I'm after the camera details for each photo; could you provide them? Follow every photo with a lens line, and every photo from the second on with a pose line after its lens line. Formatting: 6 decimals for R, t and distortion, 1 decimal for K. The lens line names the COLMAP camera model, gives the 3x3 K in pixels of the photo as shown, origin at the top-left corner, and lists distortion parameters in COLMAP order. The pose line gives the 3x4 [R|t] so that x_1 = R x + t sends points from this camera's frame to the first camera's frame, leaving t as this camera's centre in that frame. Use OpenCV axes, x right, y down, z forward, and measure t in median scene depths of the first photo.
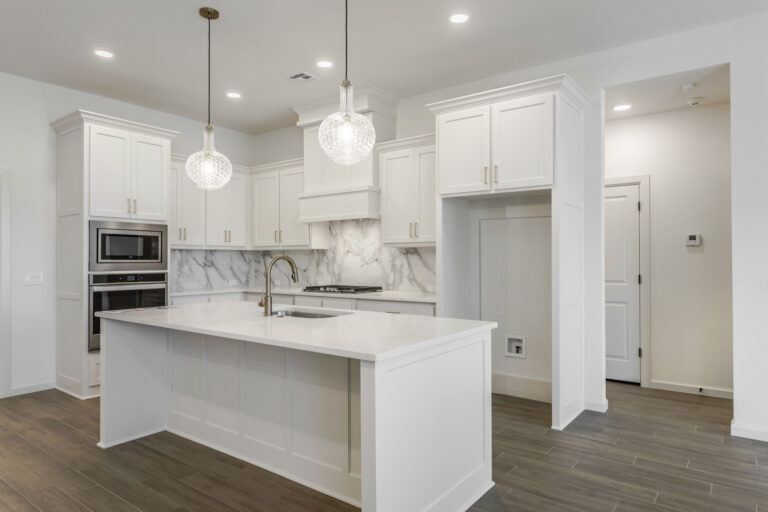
lens RADIAL K [[484.7, 0, 381.8], [0, 484.7, 256.4], [0, 0, 1]] dist [-0.004311, 0.002771]
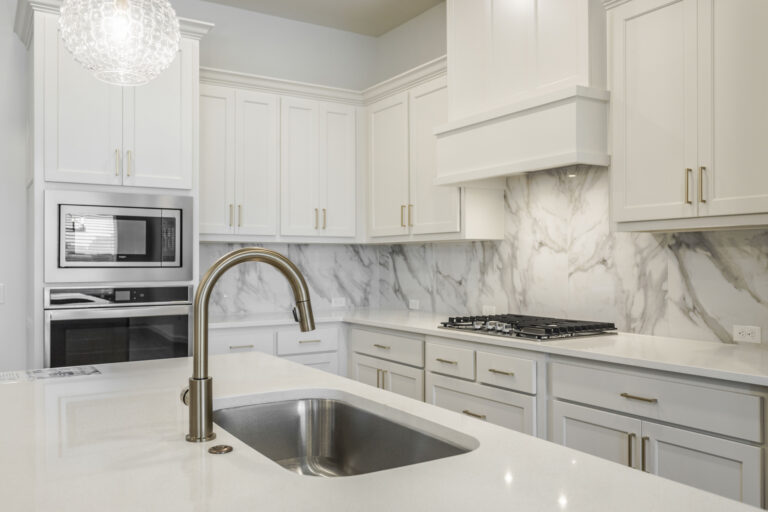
lens RADIAL K [[662.4, 0, 382.3], [0, 662.4, 259.2], [0, 0, 1]] dist [-0.012754, -0.000481]
pose [[0.931146, -0.002008, -0.364641, 0.022420], [0.004042, 0.999980, 0.004816, 0.001310], [0.364624, -0.005958, 0.931136, 0.378096]]
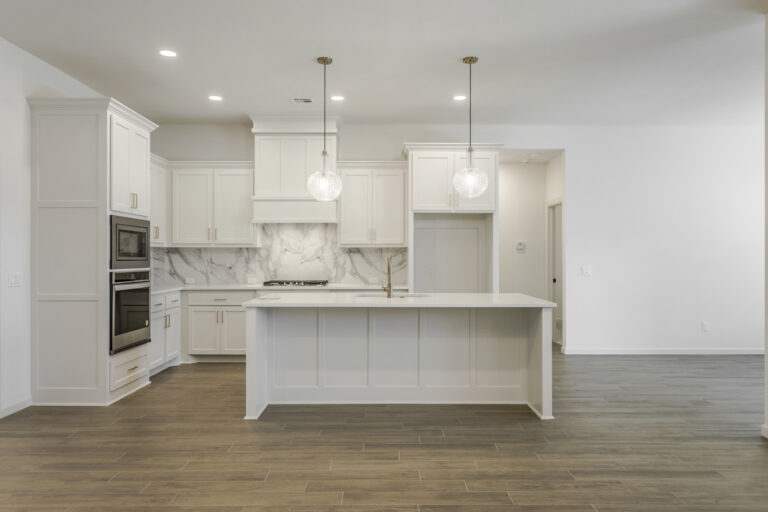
lens RADIAL K [[546.0, 0, 384.7], [0, 546.0, 258.0], [0, 0, 1]] dist [-0.010504, -0.006034]
pose [[0.792784, 0.001258, 0.609501, -0.709217], [-0.005766, 0.999969, 0.005437, -0.000123], [-0.609475, -0.007824, 0.792767, -0.140839]]
